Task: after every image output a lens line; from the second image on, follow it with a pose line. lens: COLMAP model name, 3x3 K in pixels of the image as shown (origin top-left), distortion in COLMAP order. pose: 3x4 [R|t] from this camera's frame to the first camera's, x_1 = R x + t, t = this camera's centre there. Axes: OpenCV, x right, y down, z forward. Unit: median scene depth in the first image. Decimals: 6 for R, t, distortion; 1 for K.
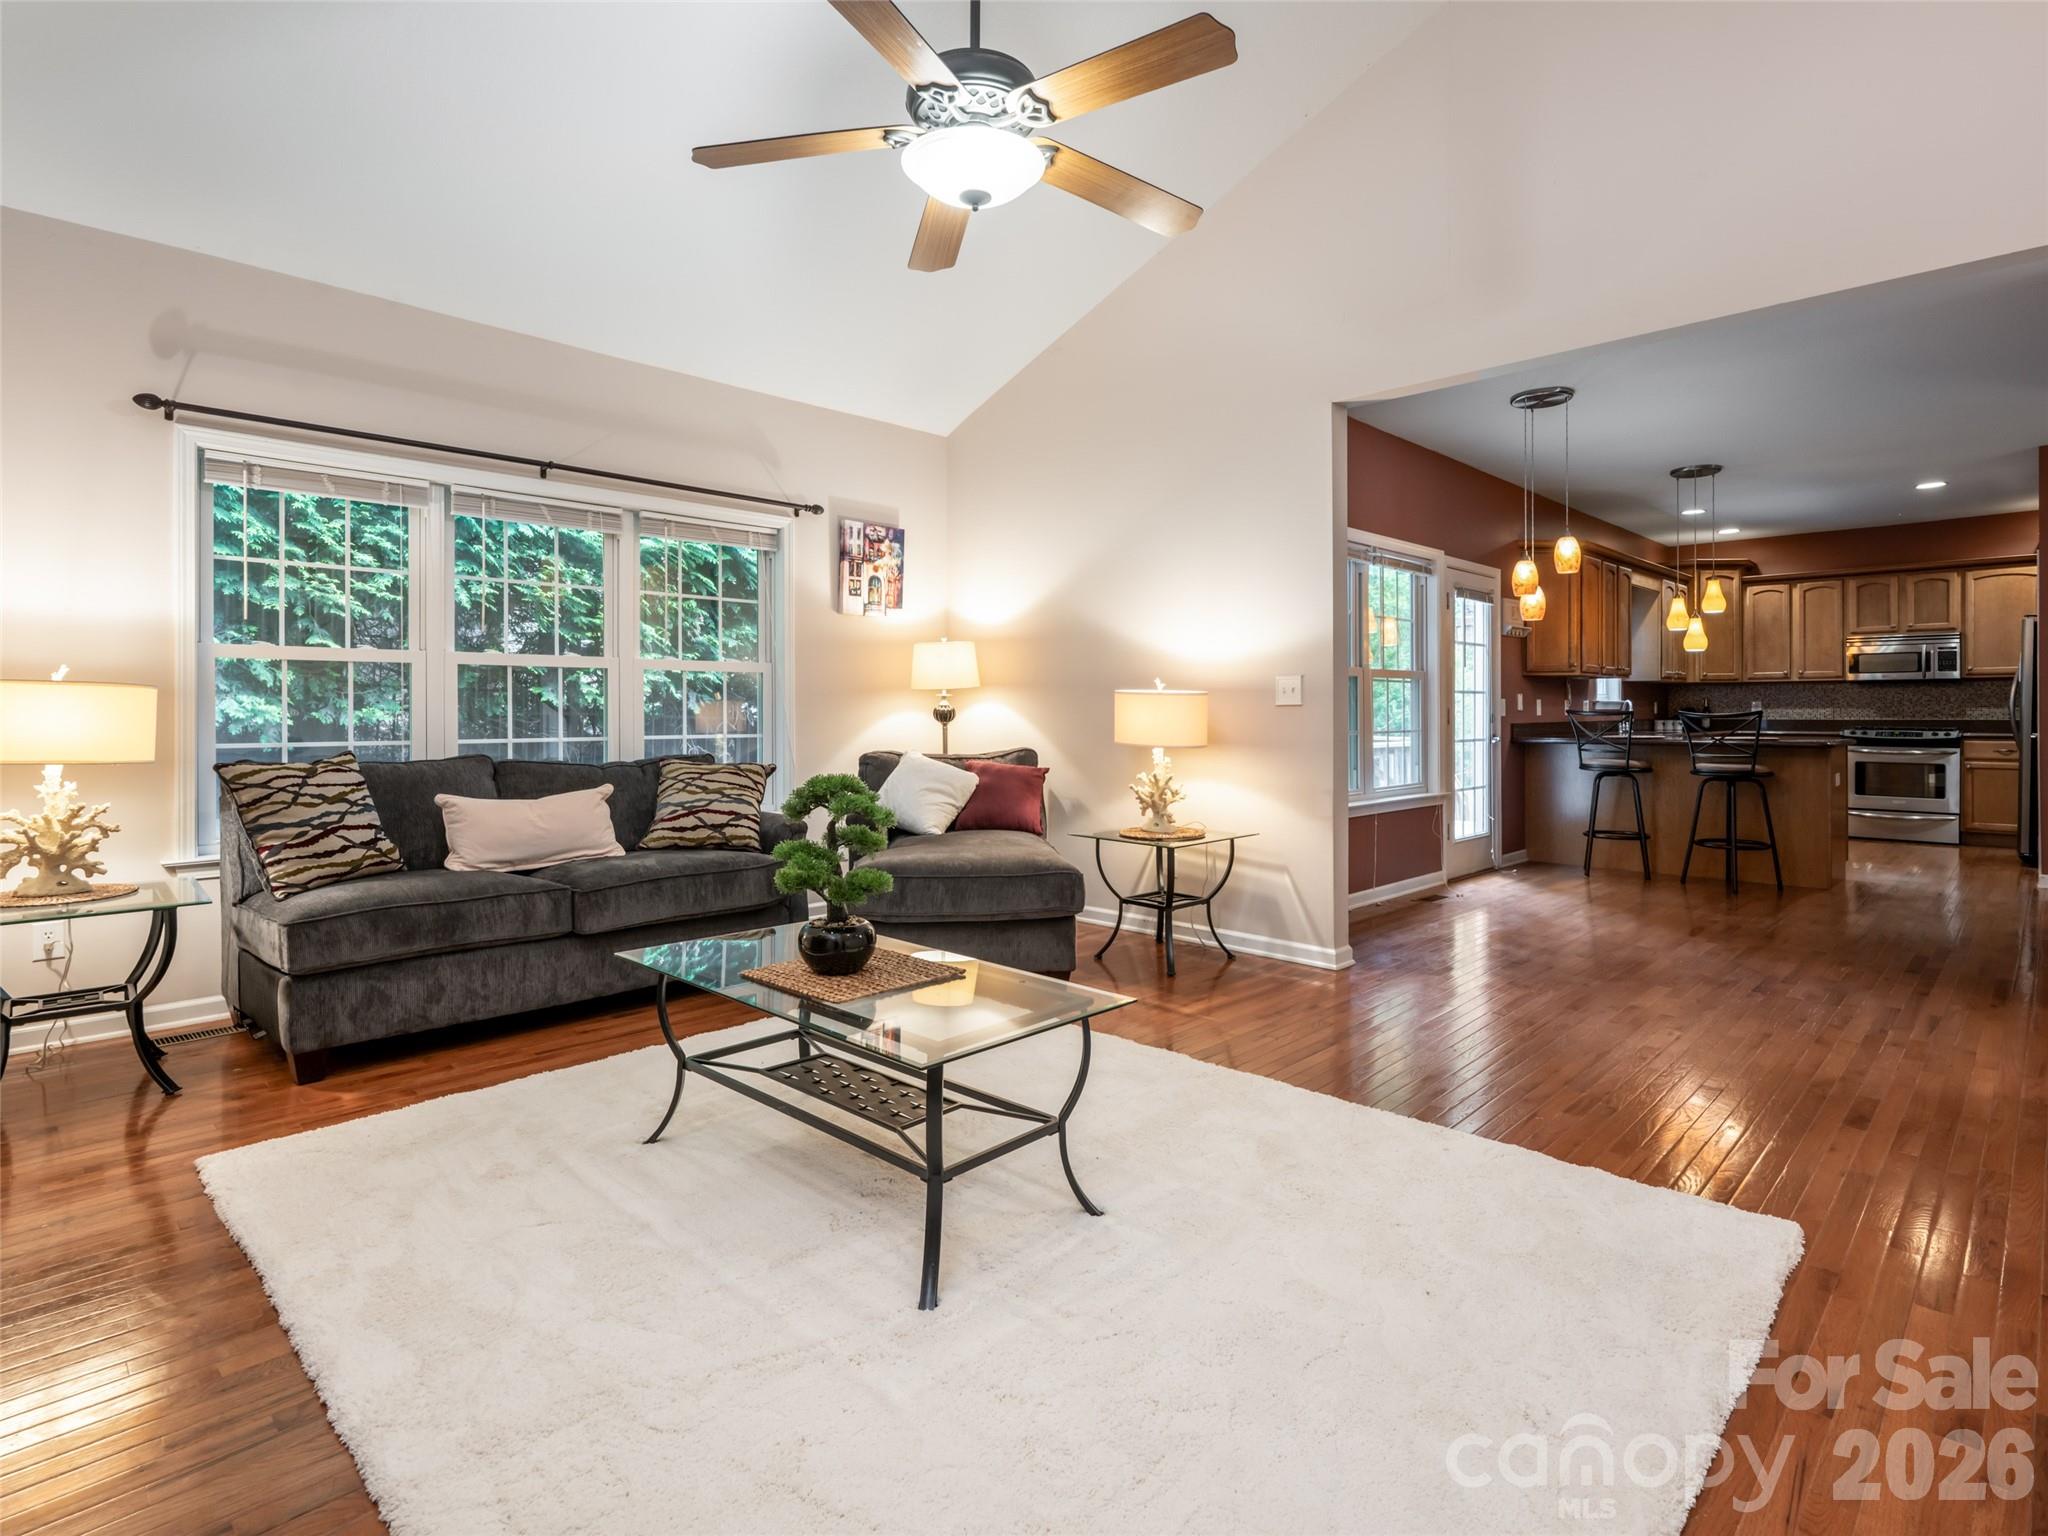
lens RADIAL K [[1026.1, 0, 1037.1], [0, 1026.1, 701.7], [0, 0, 1]] dist [-0.001046, 0.000112]
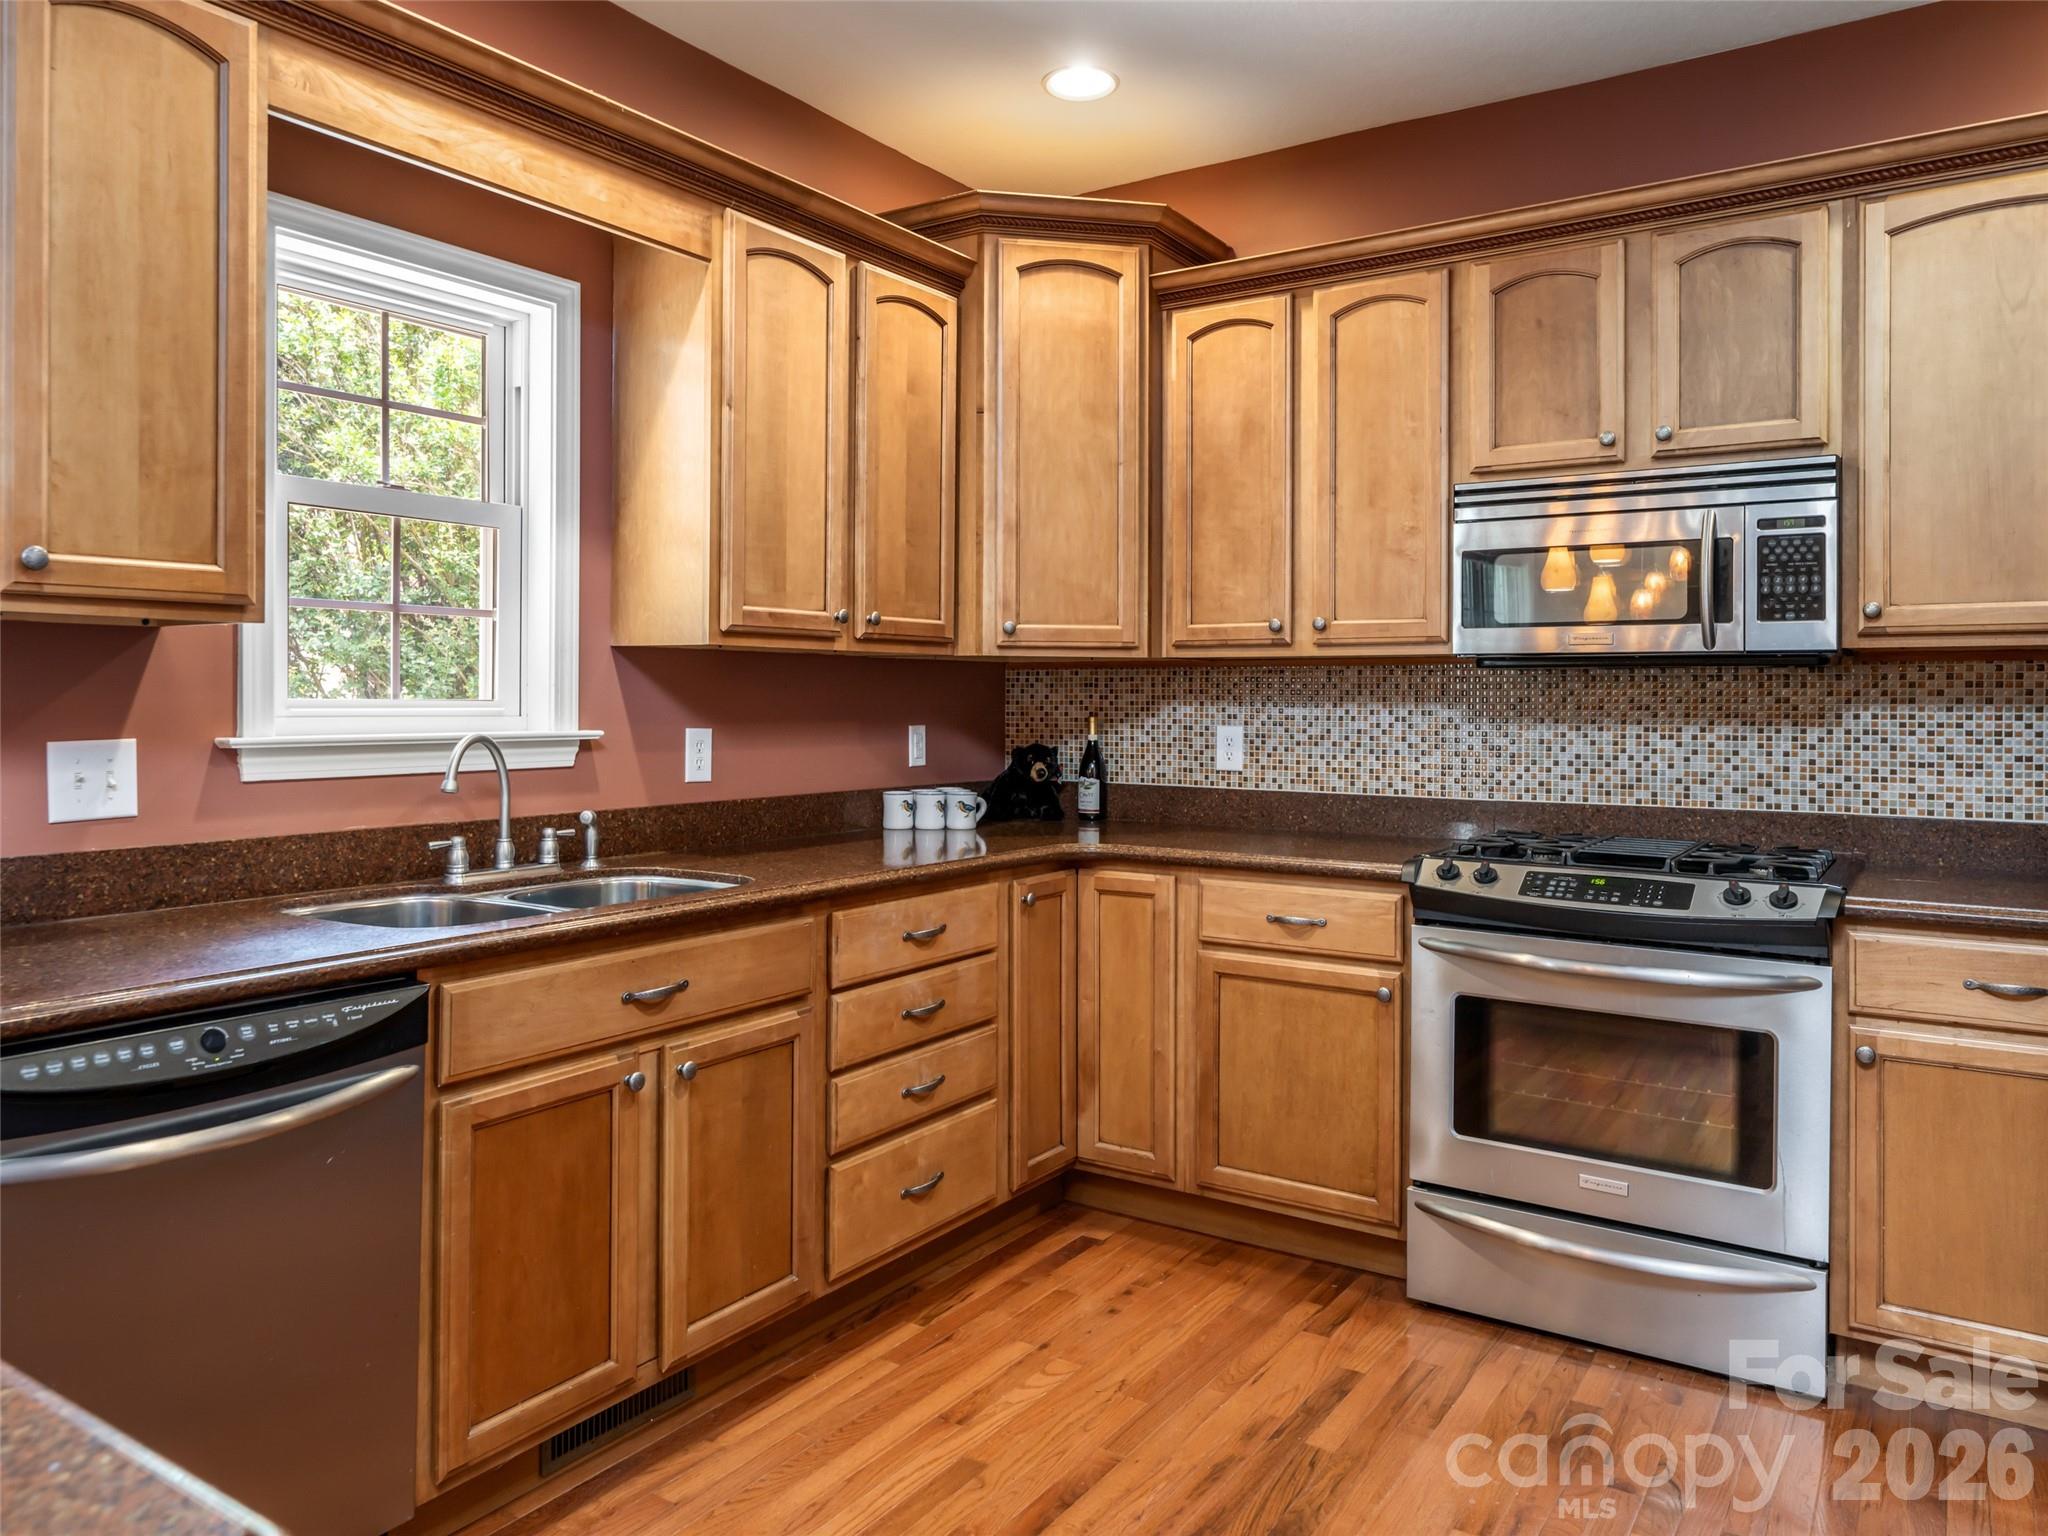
lens RADIAL K [[1452.5, 0, 993.7], [0, 1452.5, 683.8], [0, 0, 1]] dist [-0.000148, -0.005555]
pose [[0.981526, 0.008531, 0.191141, 0.622252], [-0.007789, 0.999959, -0.004638, -0.011370], [-0.191172, 0.003064, 0.981552, 0.683081]]
